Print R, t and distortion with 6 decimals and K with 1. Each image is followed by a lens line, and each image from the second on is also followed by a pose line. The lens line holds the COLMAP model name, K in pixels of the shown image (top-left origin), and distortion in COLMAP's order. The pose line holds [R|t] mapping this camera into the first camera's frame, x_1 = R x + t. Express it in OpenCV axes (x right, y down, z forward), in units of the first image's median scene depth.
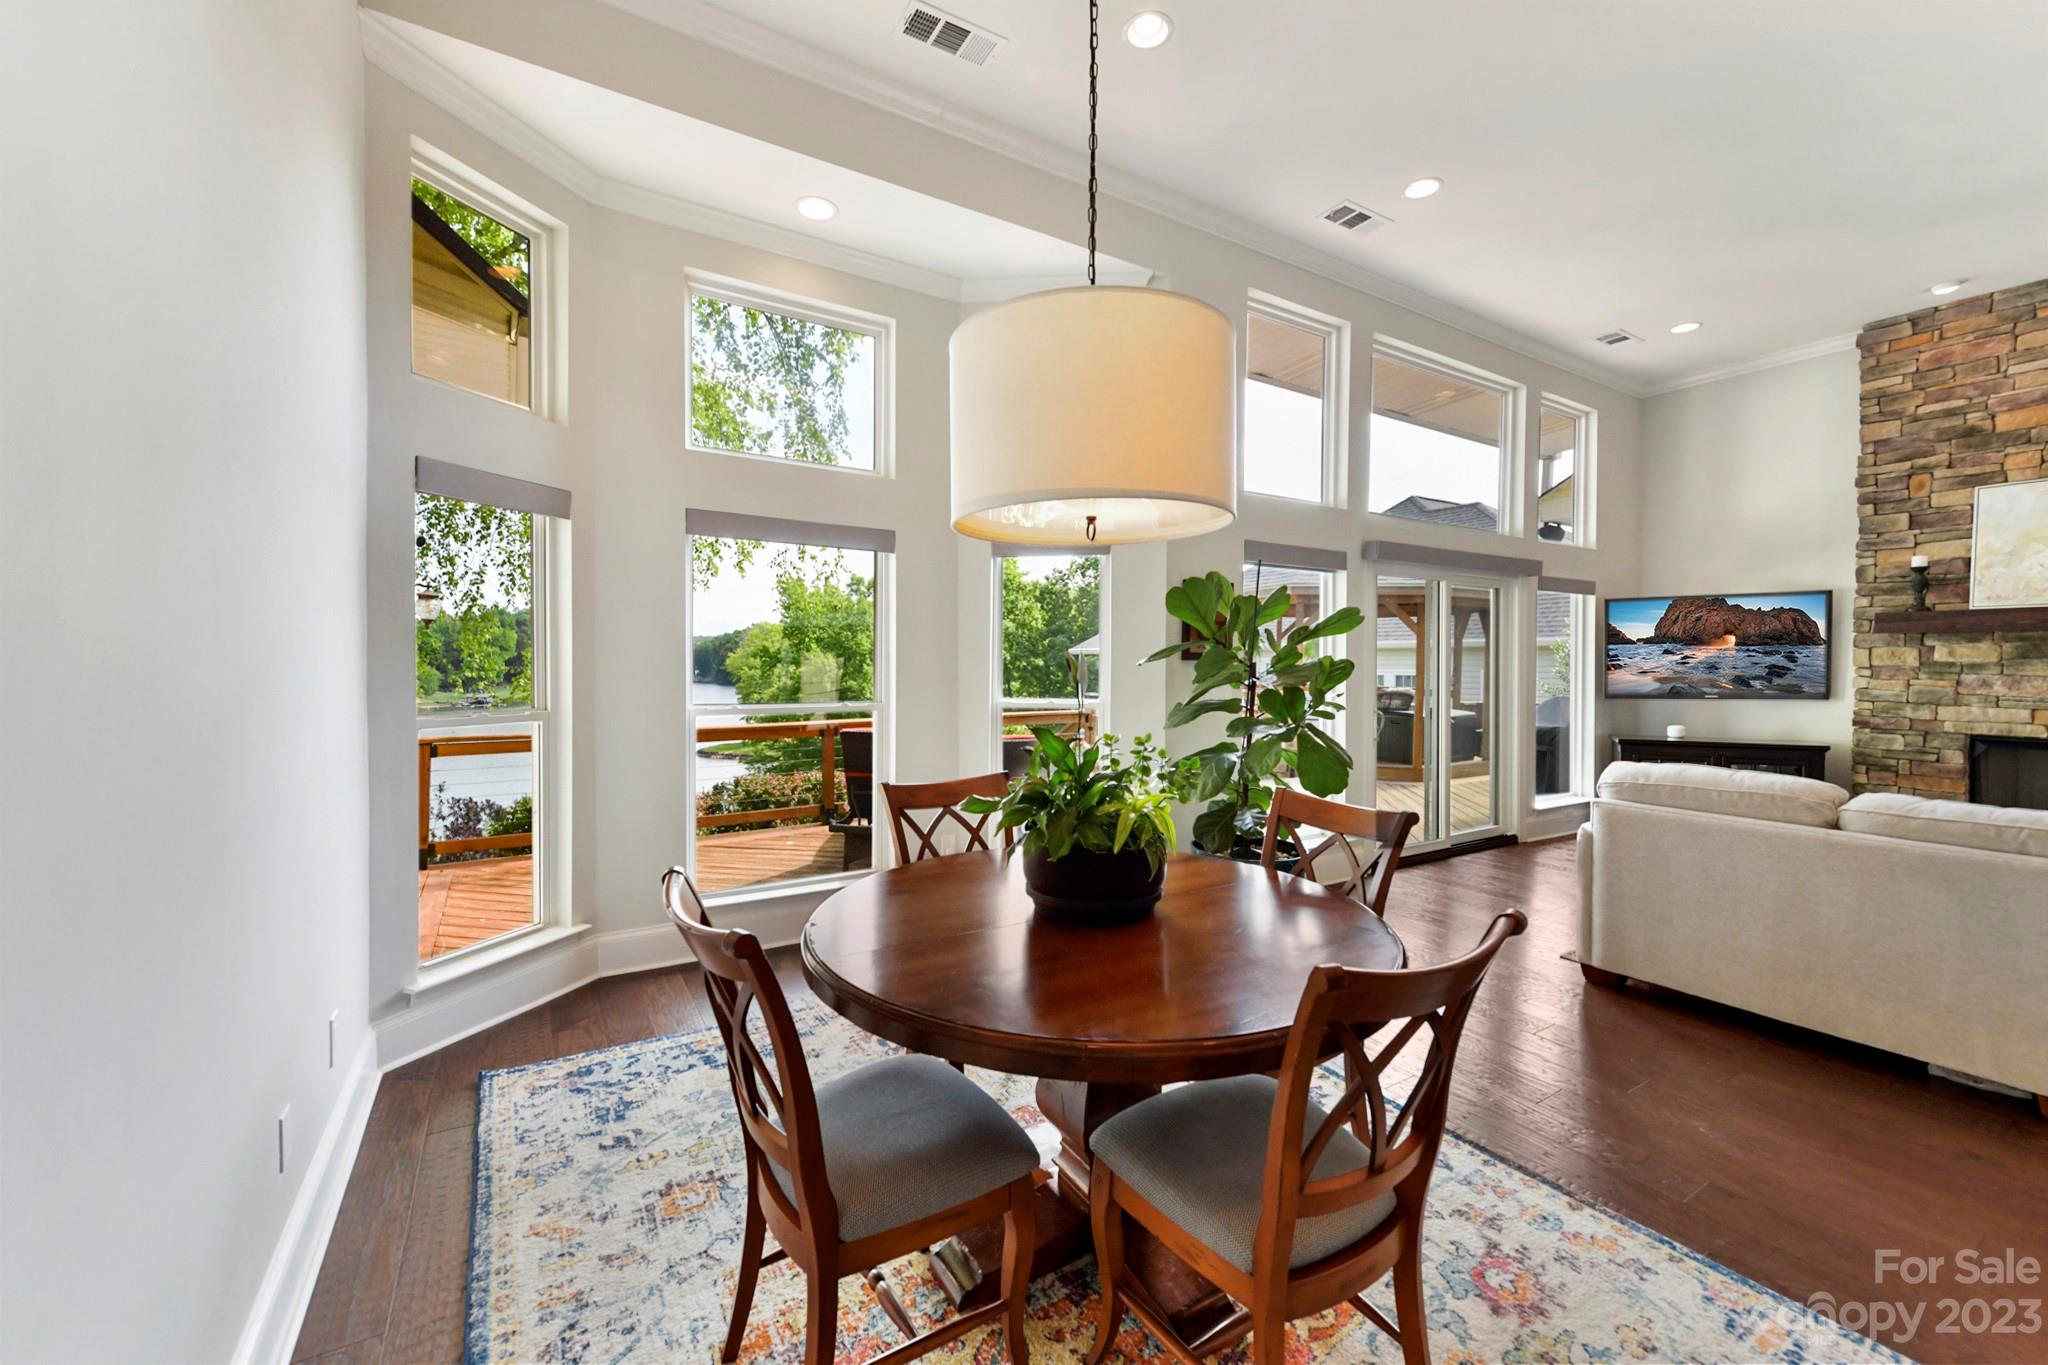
lens RADIAL K [[815.8, 0, 1020.7], [0, 815.8, 669.7], [0, 0, 1]] dist [0.003304, -0.000575]
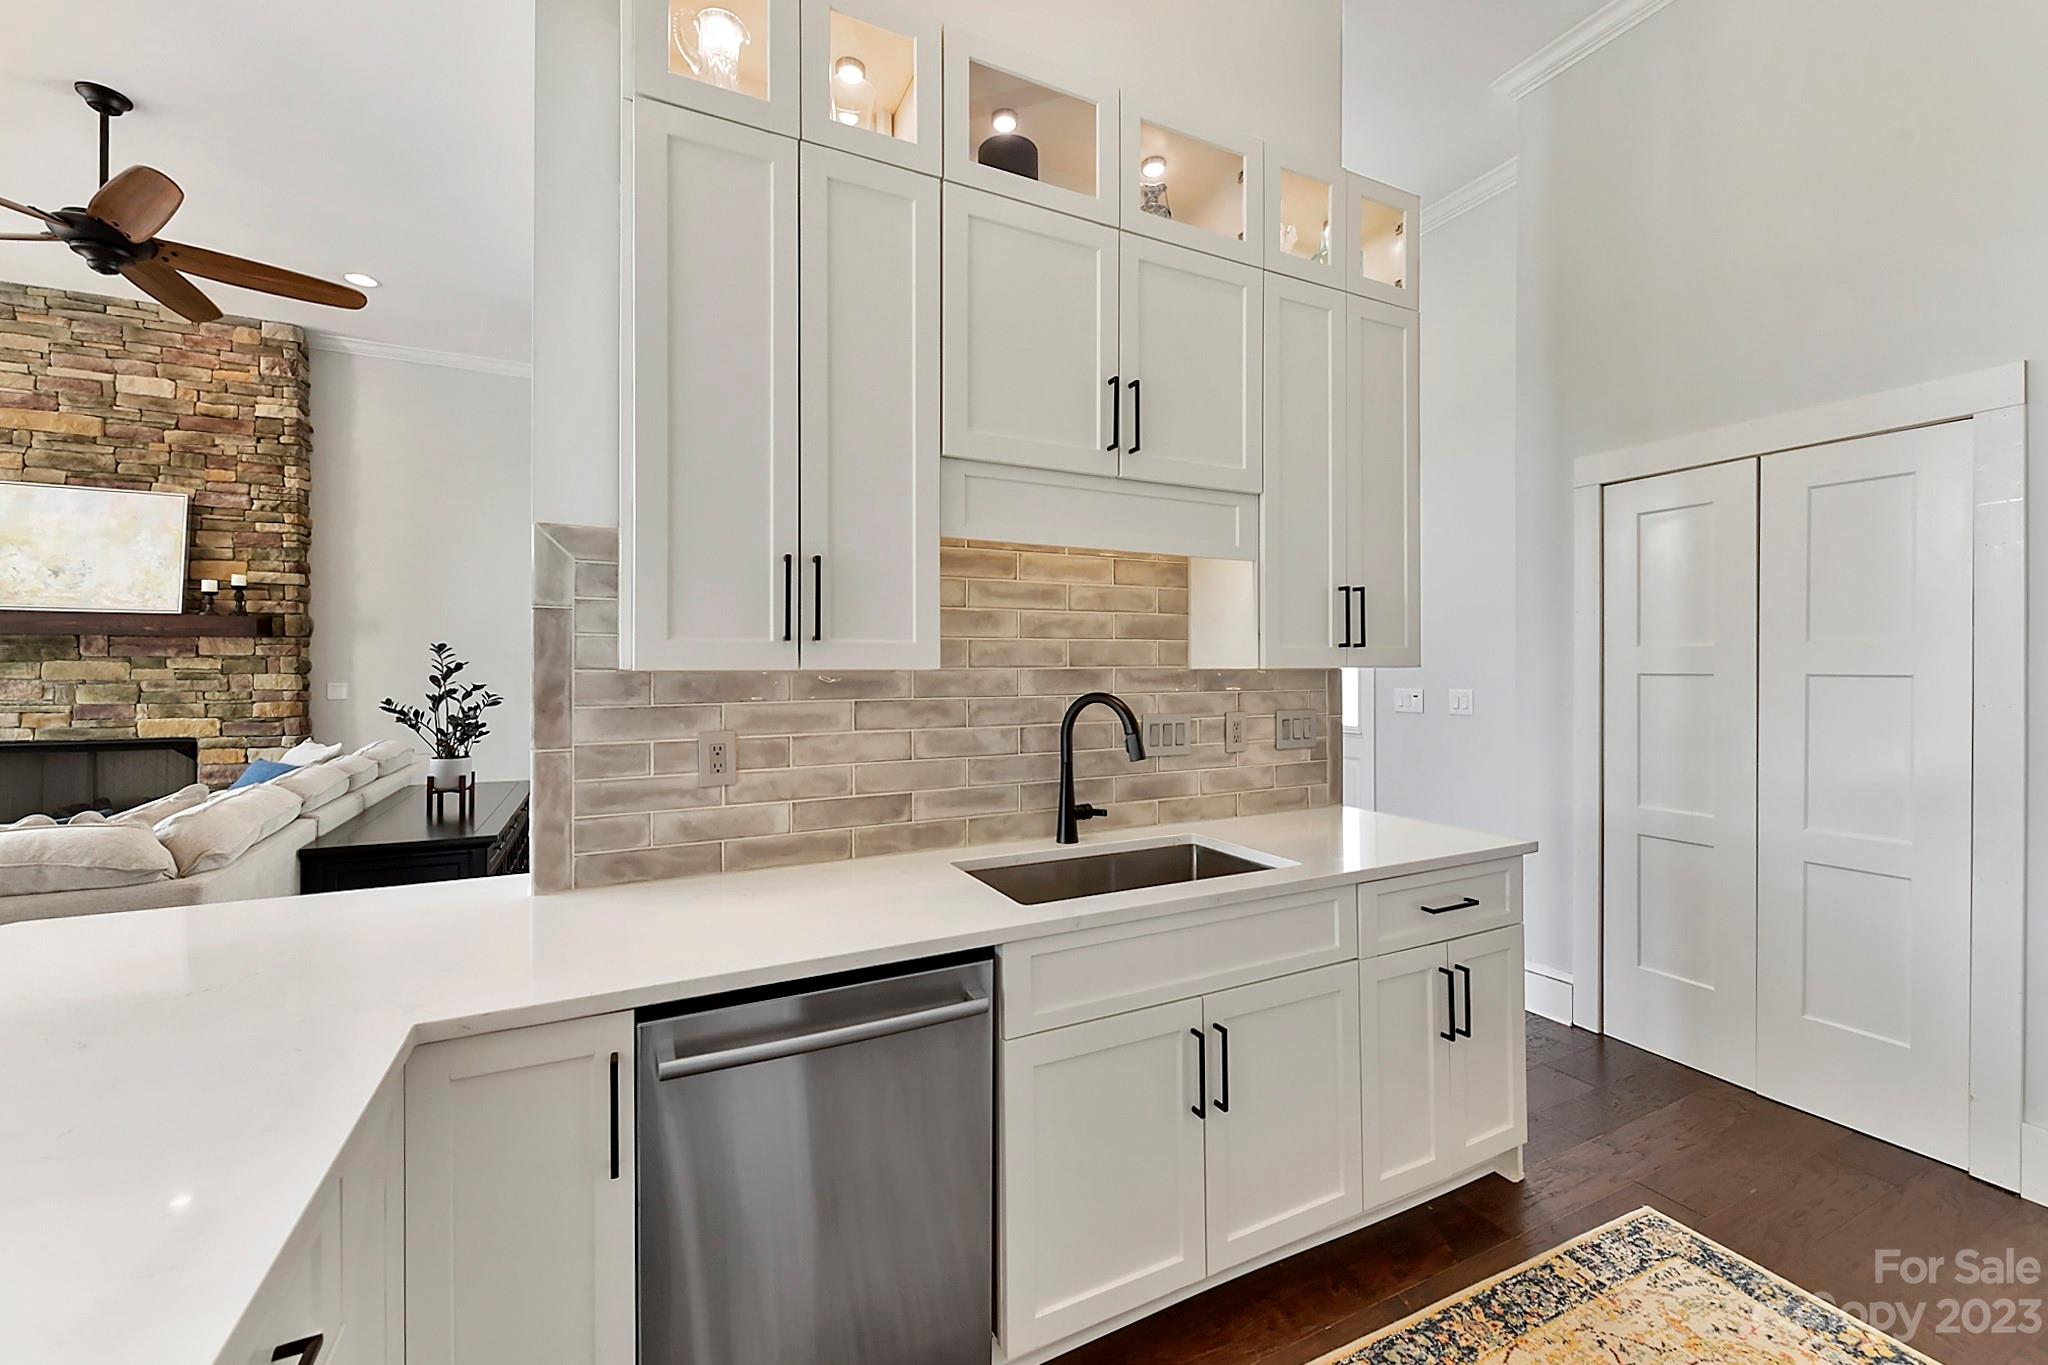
lens RADIAL K [[815.8, 0, 1013.0], [0, 815.8, 669.2], [0, 0, 1]] dist [0.003304, -0.000575]
pose [[0.083984, -0.006366, 0.996447, 0.323074], [0.007814, 0.999953, 0.005730, -0.000603], [-0.996436, 0.007305, 0.084030, -0.271640]]
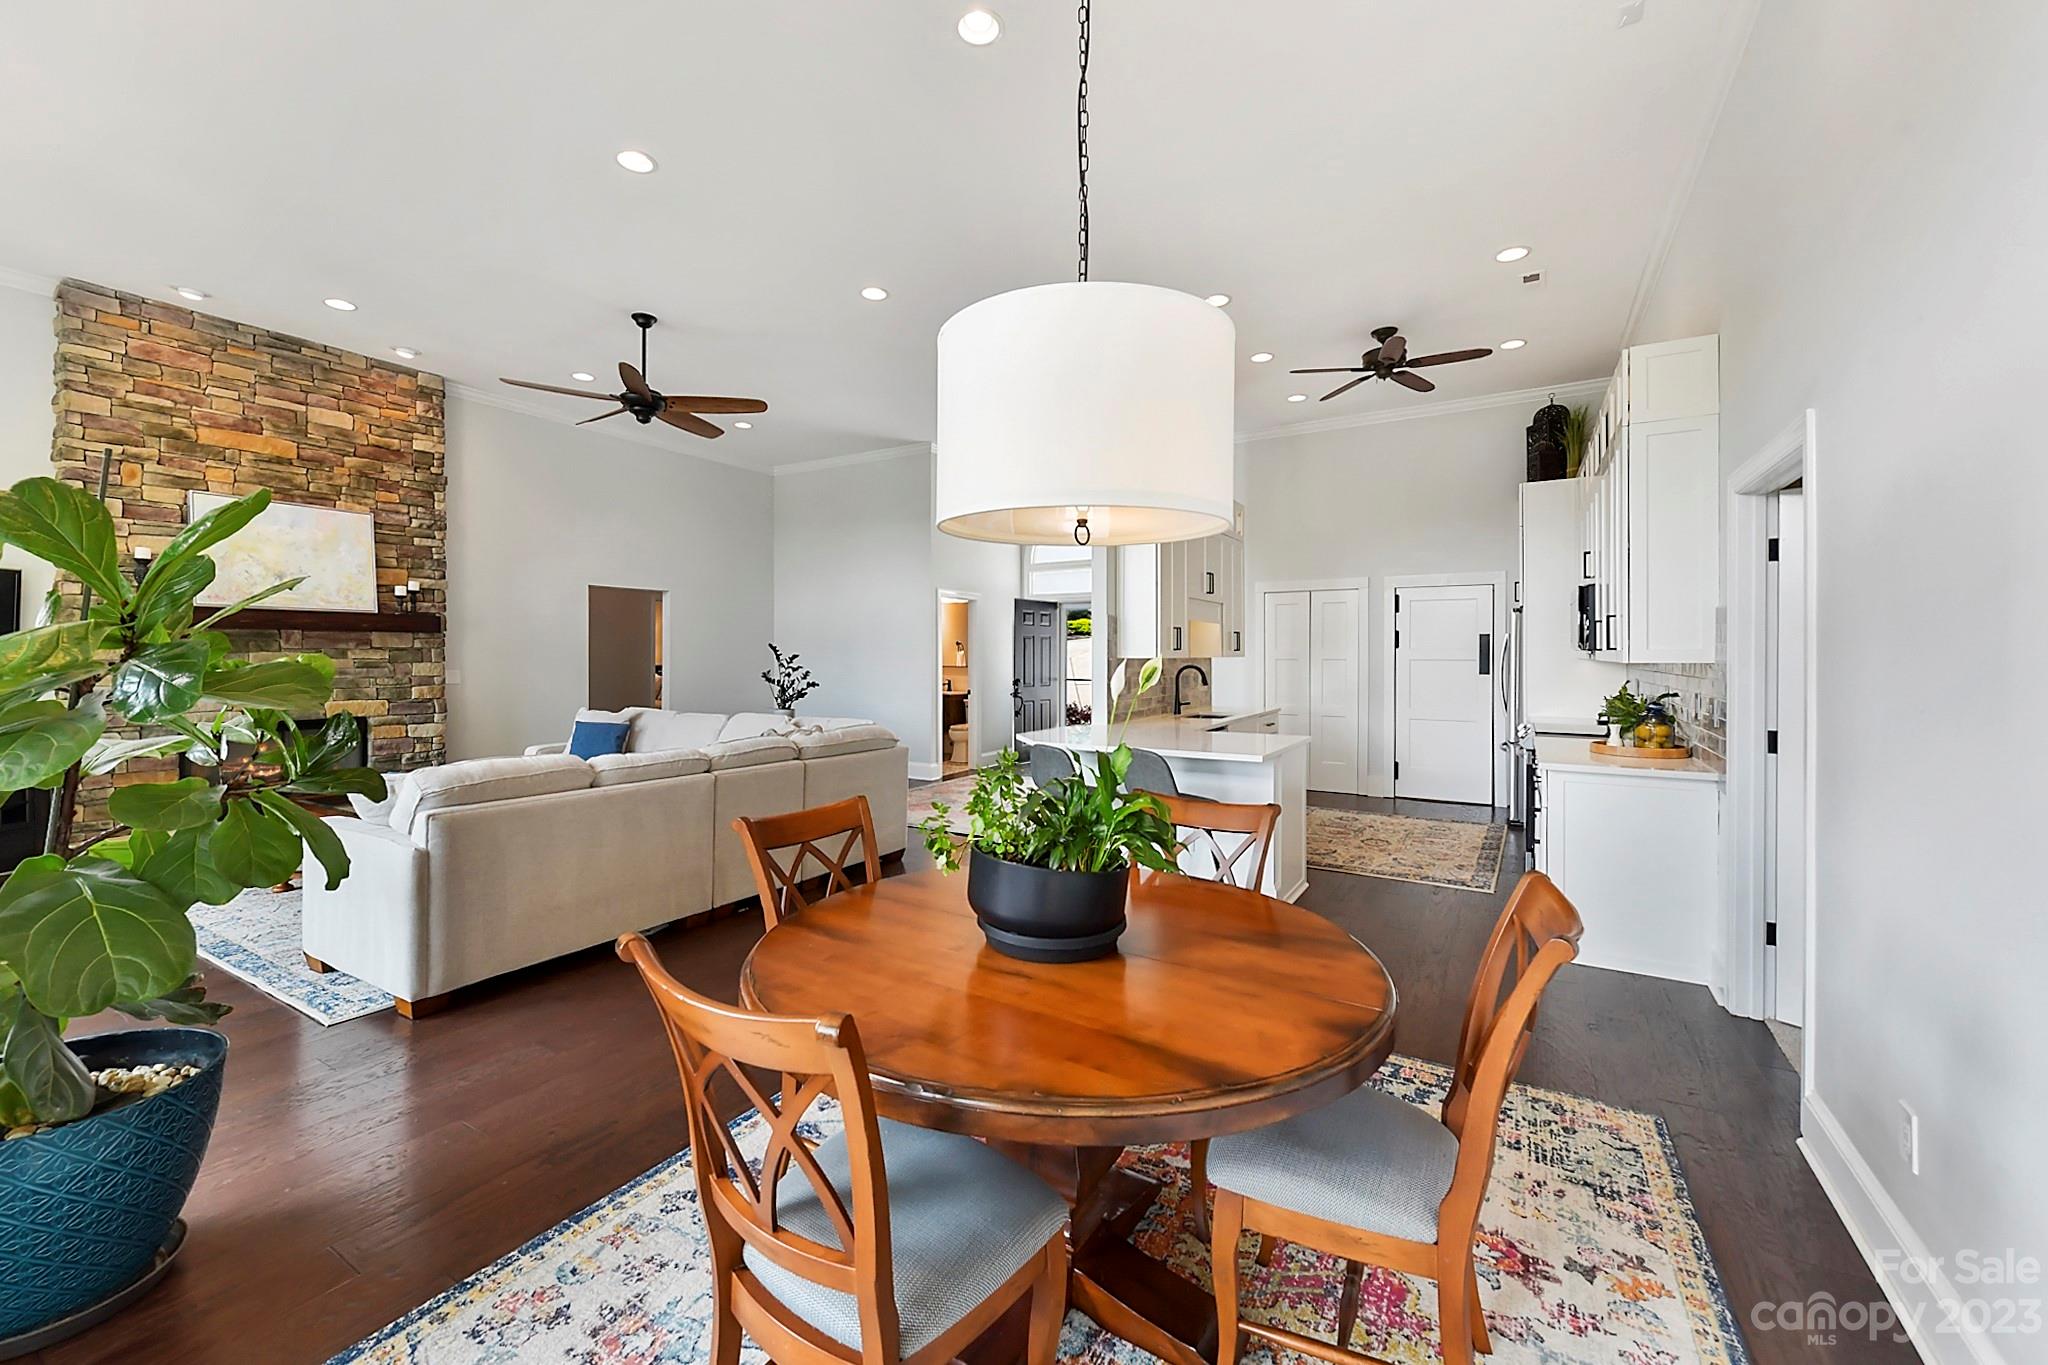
lens RADIAL K [[815.8, 0, 1005.4], [0, 815.8, 658.4], [0, 0, 1]] dist [0.003304, -0.000575]
pose [[-0.457459, -0.006289, 0.889209, -0.245133], [0.005247, 0.999938, 0.009772, -0.010482], [-0.889215, 0.009136, -0.457397, 0.530317]]
